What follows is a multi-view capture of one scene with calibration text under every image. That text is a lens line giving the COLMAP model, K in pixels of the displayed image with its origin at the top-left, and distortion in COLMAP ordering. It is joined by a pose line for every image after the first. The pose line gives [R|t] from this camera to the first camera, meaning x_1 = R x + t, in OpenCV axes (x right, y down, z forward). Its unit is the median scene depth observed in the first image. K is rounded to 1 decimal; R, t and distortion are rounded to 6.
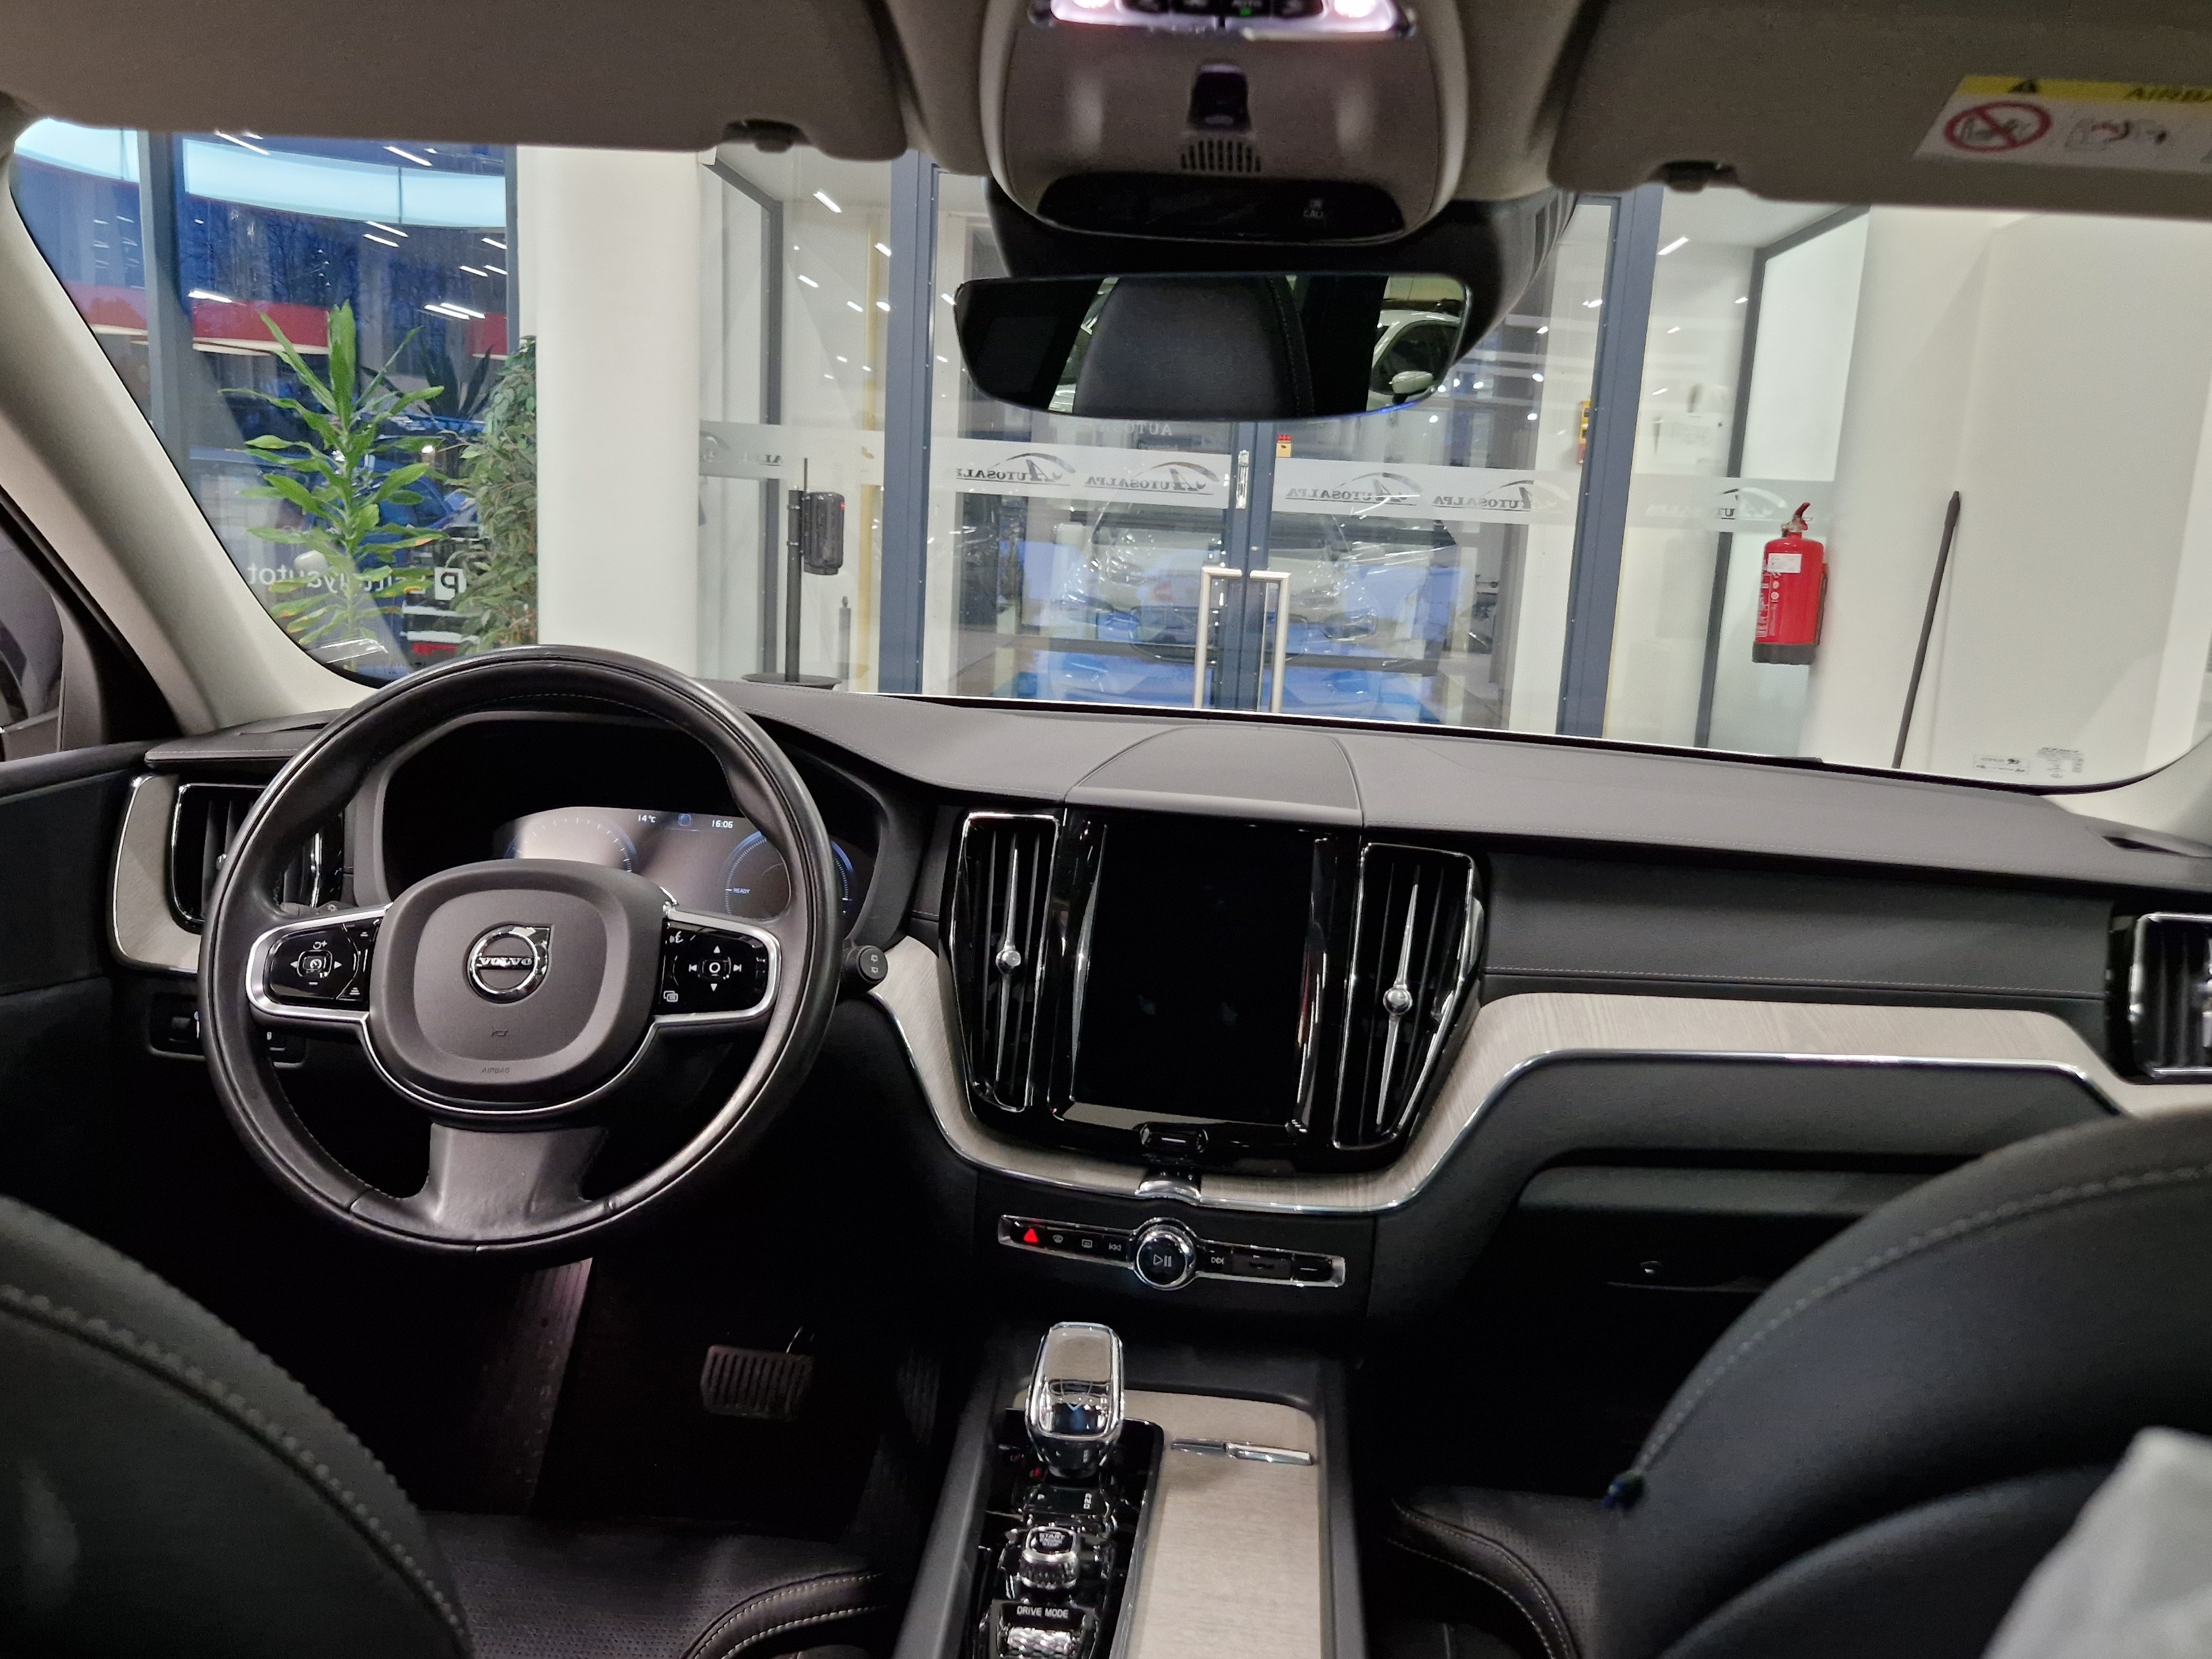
lens RADIAL K [[1807.6, 0, 1107.9], [0, 1807.6, 833.9], [0, 0, 1]] dist [0.031277, -0.006967]
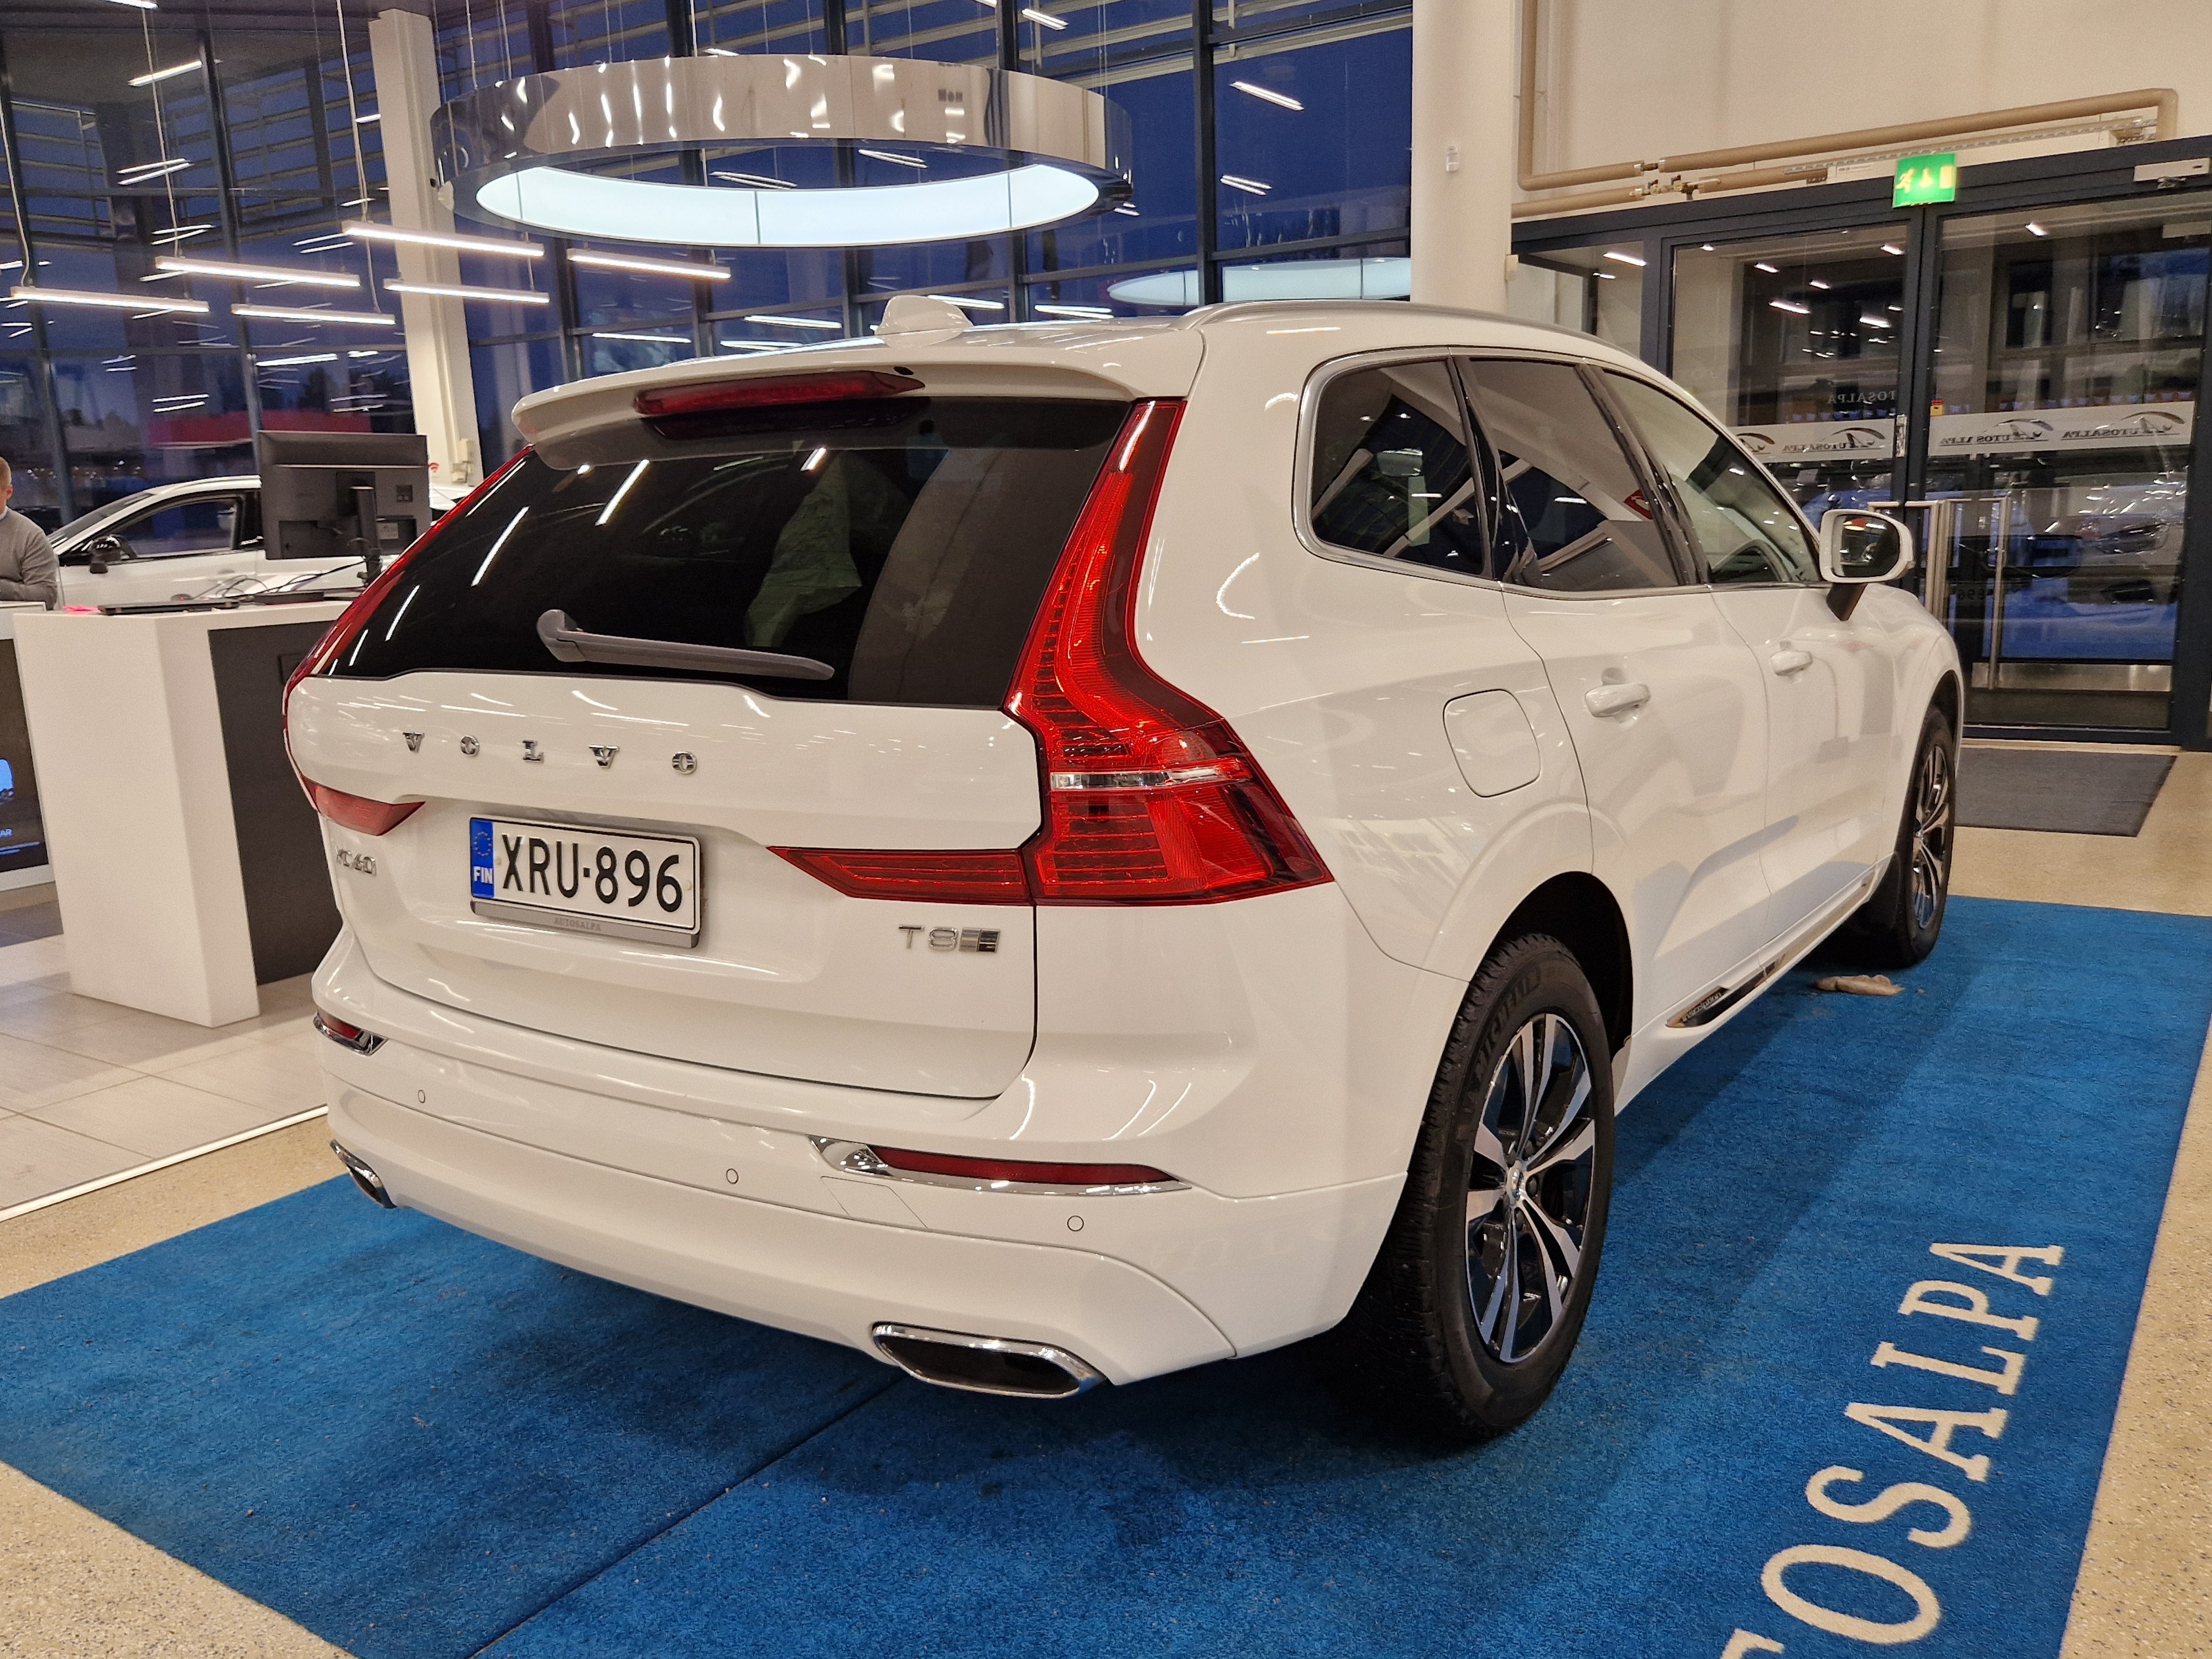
lens RADIAL K [[1807.6, 0, 1104.3], [0, 1807.6, 834.6], [0, 0, 1]] dist [0.031277, -0.006967]
pose [[0.861062, 0.002277, -0.508495, 0.257226], [-0.004027, 0.999989, -0.002341, 0.113389], [0.508484, 0.004063, 0.861062, -0.502529]]
